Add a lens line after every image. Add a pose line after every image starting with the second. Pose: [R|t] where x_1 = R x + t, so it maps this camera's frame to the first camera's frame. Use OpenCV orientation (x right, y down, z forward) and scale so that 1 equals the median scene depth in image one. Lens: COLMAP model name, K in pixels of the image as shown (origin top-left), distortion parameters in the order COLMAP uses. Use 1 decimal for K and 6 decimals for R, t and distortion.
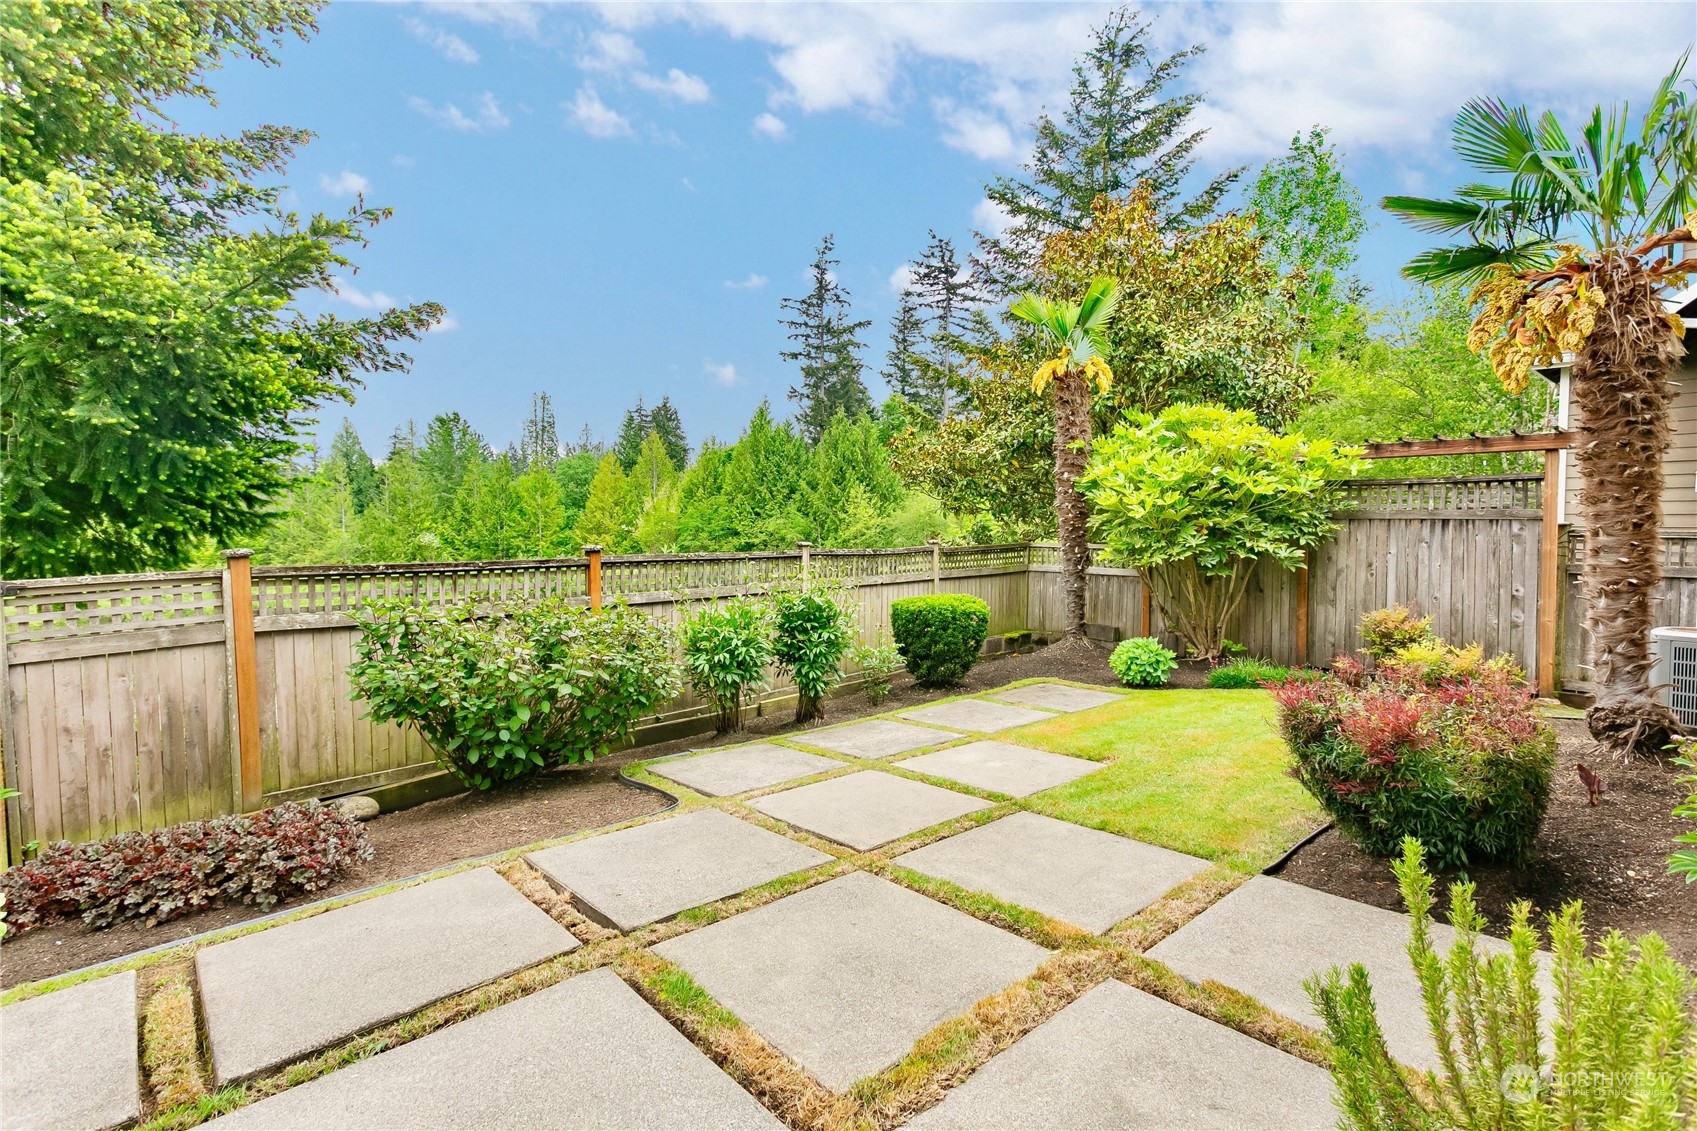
lens RADIAL K [[808.9, 0, 847.3], [0, 808.9, 559.1], [0, 0, 1]] dist [0.004499, 0.001914]
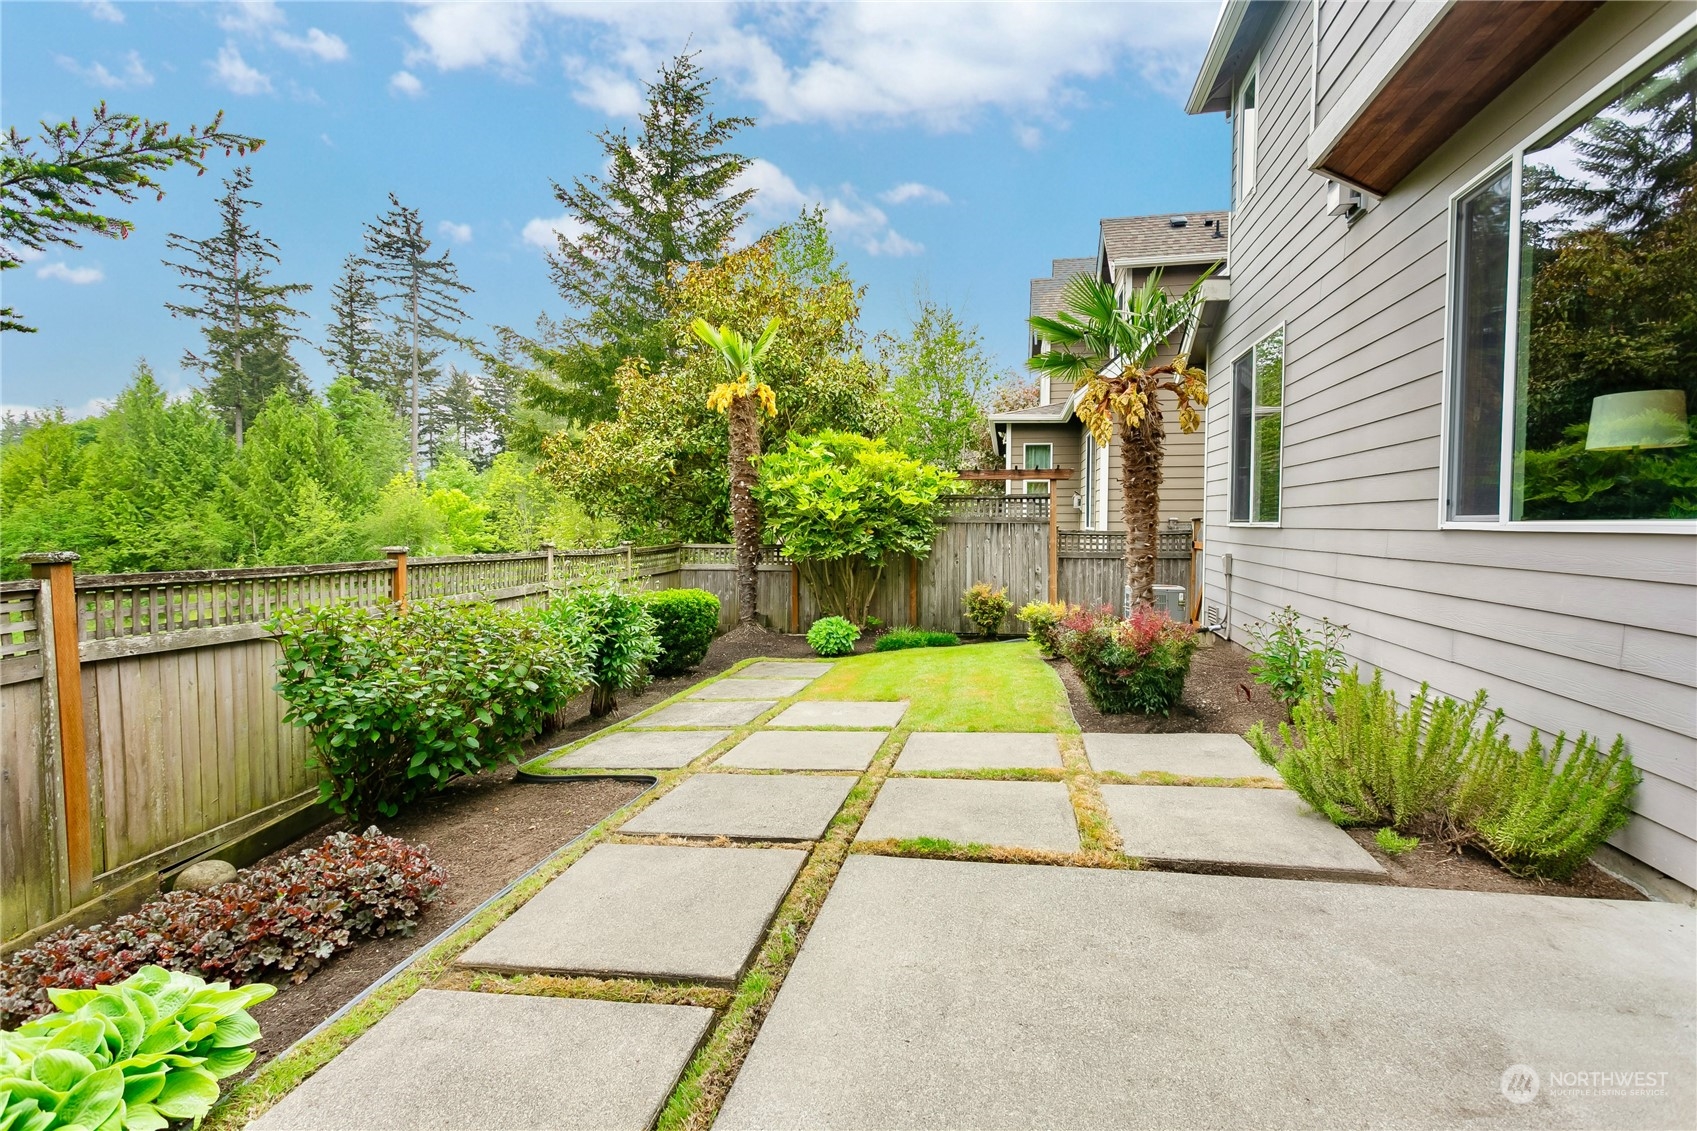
lens RADIAL K [[808.9, 0, 859.4], [0, 808.9, 563.0], [0, 0, 1]] dist [0.004499, 0.001914]
pose [[0.794673, -0.025246, 0.606513, -0.295952], [0.026900, 0.999618, 0.006364, 0.005906], [-0.606442, 0.011258, 0.795048, -0.016428]]
